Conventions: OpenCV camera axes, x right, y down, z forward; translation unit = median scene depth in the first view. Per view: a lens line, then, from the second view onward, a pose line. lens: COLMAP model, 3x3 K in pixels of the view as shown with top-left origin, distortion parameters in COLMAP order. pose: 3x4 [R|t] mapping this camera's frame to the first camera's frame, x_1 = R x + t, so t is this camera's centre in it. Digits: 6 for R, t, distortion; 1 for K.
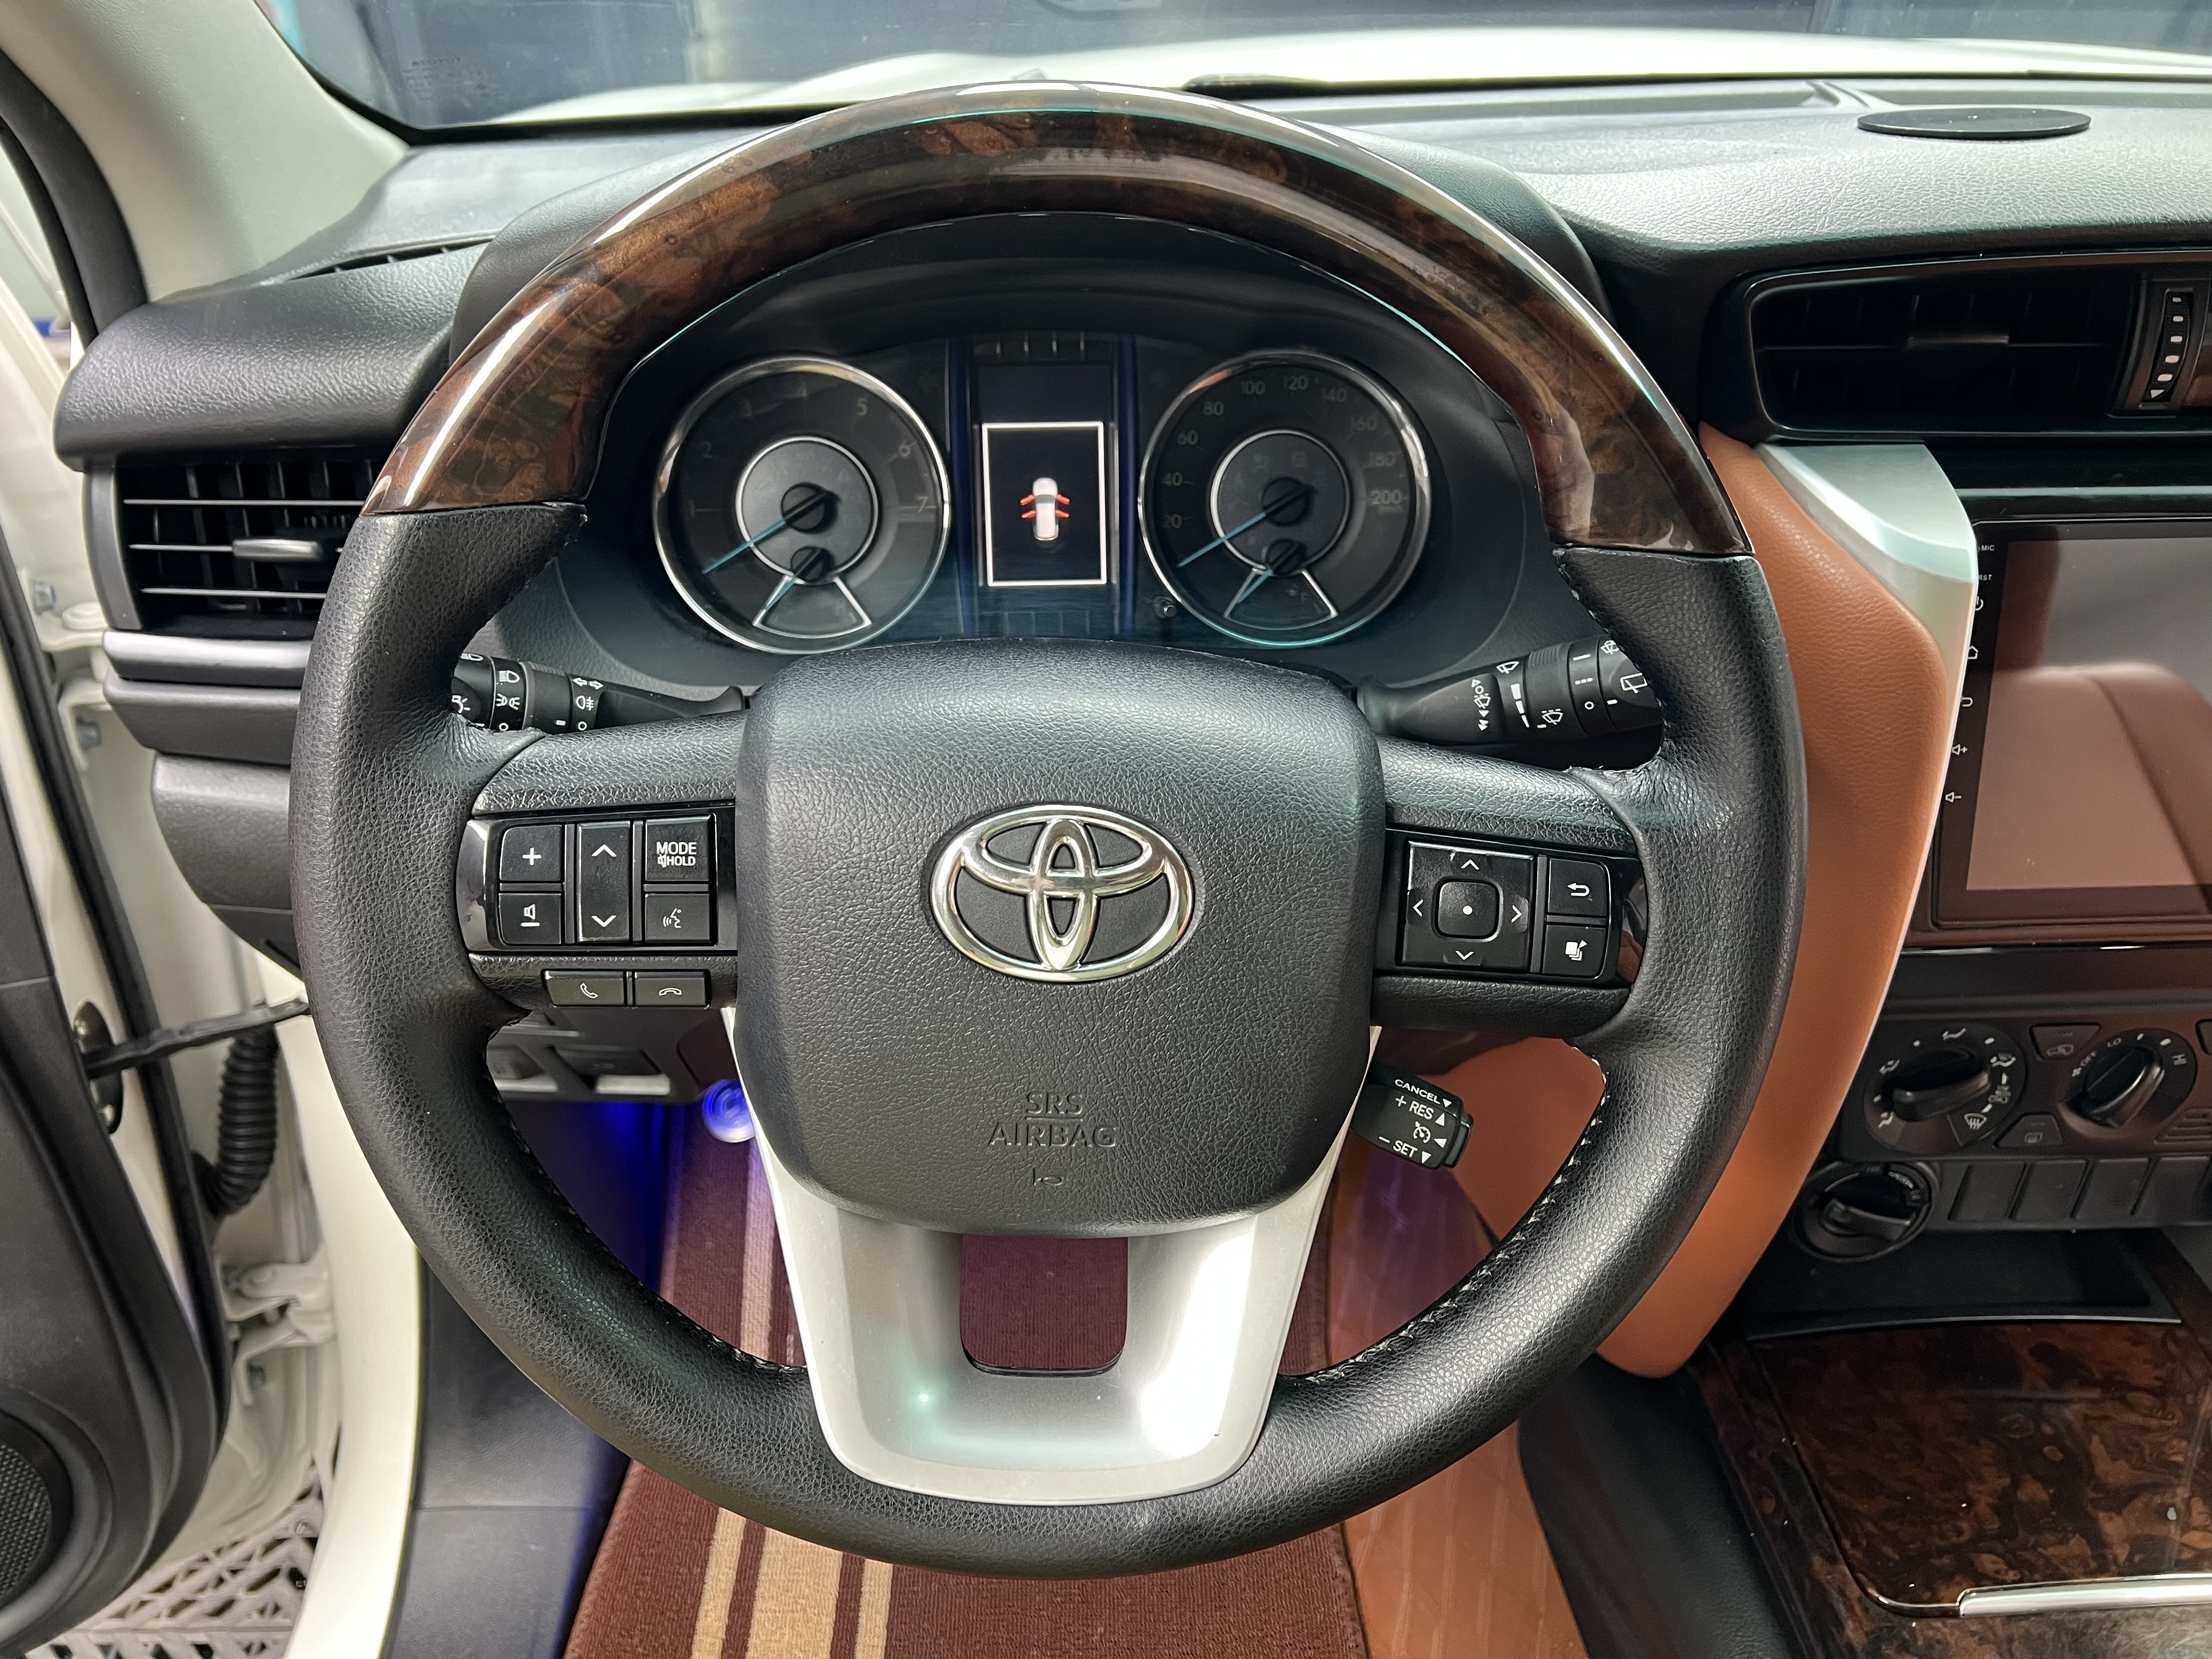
lens RADIAL K [[1618.6, 0, 1106.0], [0, 1618.6, 829.5], [0, 0, 1]] dist [0.066782, -0.078942]
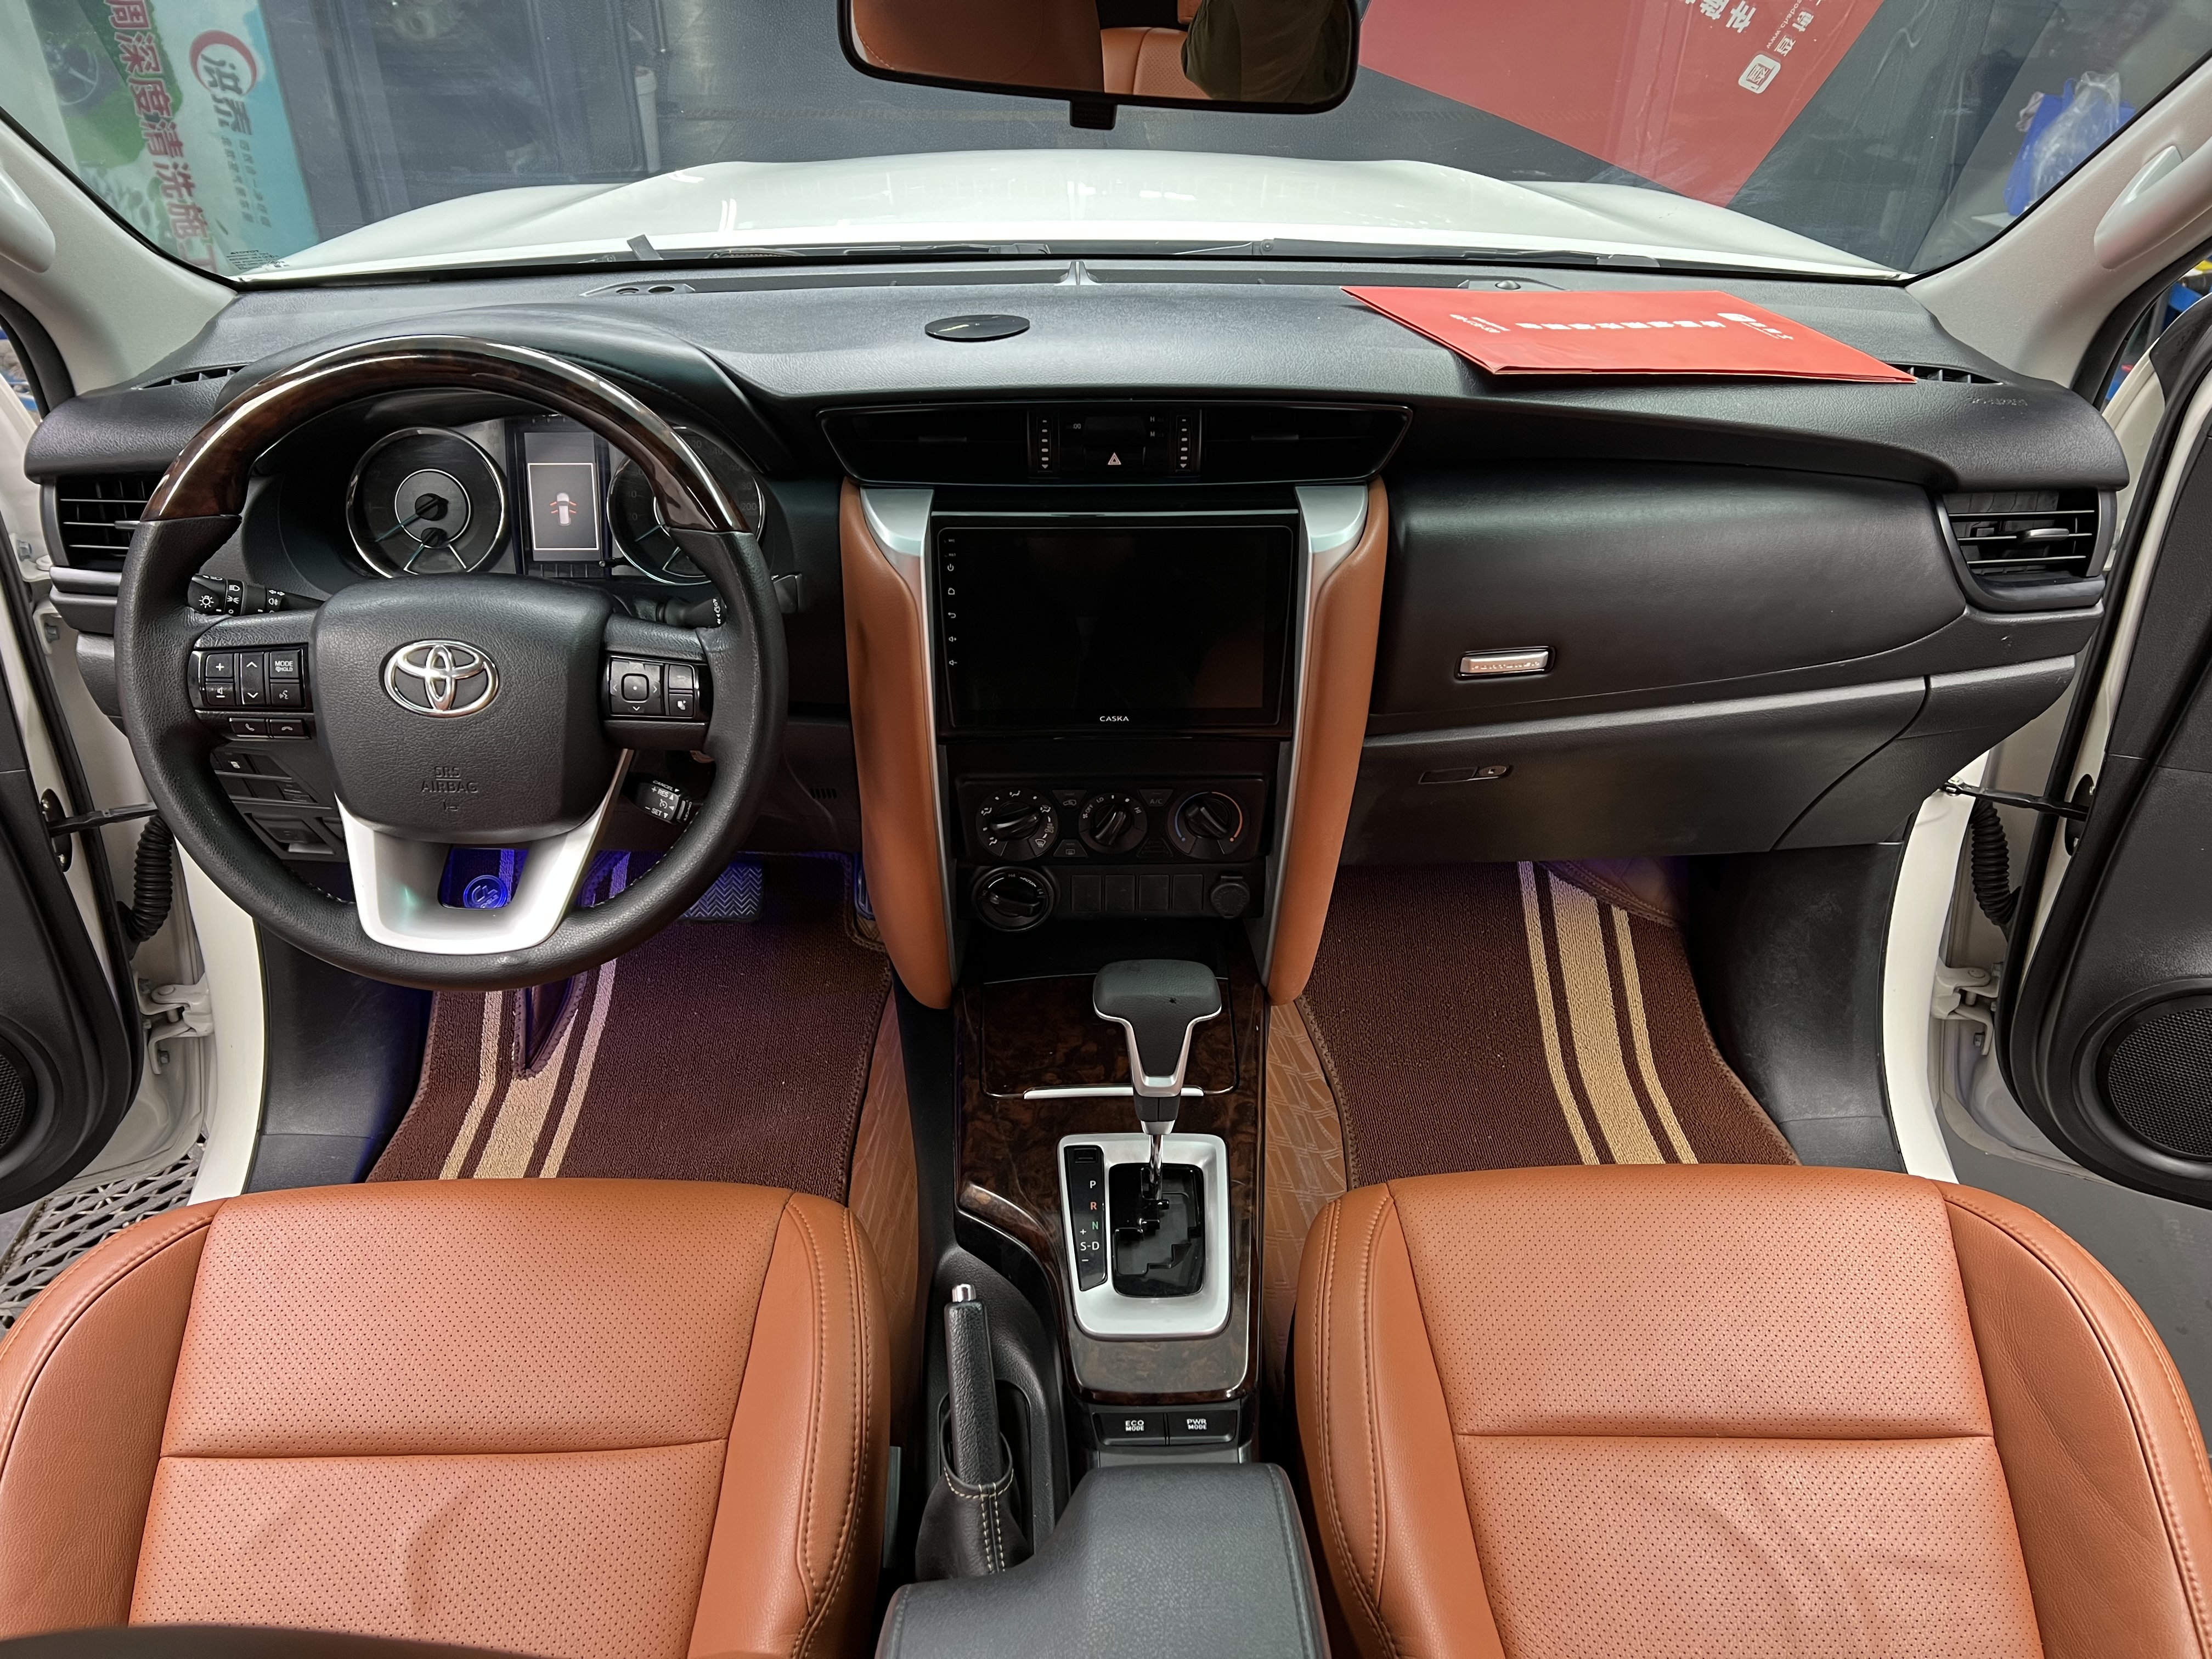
lens RADIAL K [[1618.6, 0, 1106.0], [0, 1618.6, 829.5], [0, 0, 1]] dist [0.066782, -0.078942]
pose [[0.999835, 0.015784, -0.009018, 0.626692], [-0.015699, 0.999832, 0.009462, 0.144219], [0.009166, -0.009319, 0.999915, -0.883801]]
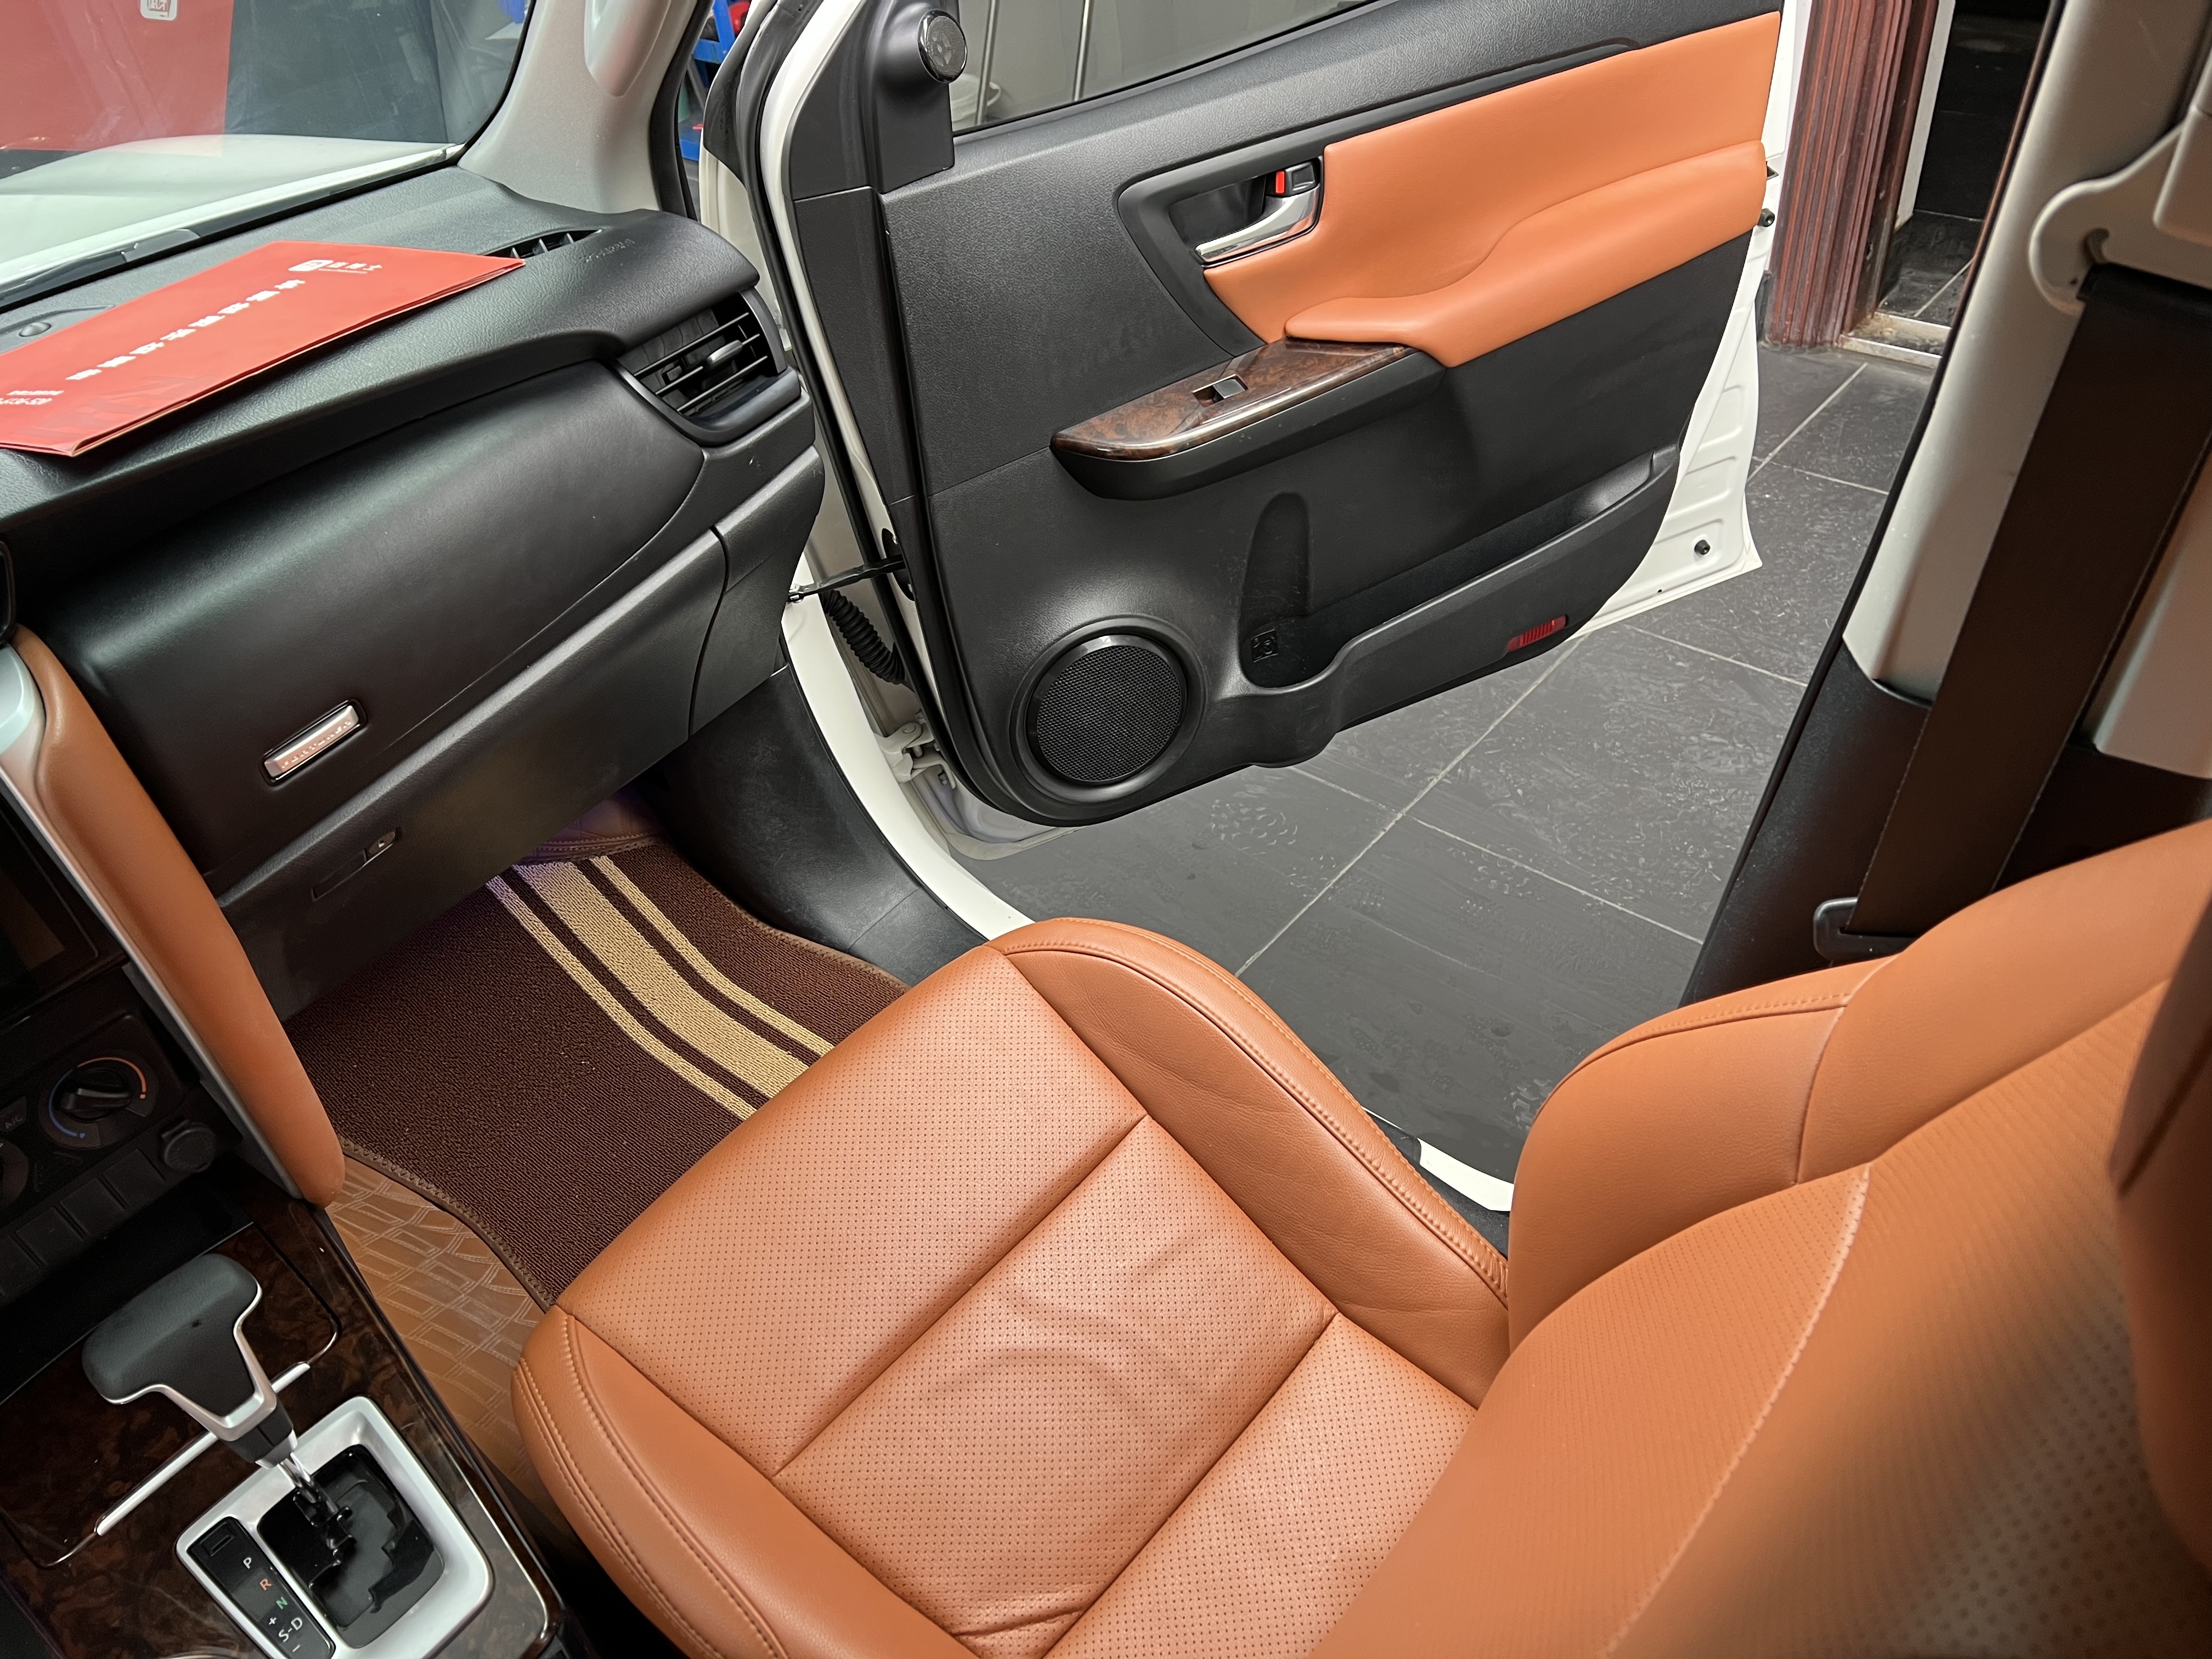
lens RADIAL K [[1652.3, 0, 1106.0], [0, 1652.3, 829.5], [0, 0, 1]] dist [0.046240, -0.057928]
pose [[0.682364, -0.535314, 0.497814, 0.729794], [0.496816, 0.839149, 0.221365, 0.066279], [-0.536240, 0.096271, 0.838558, -0.782876]]
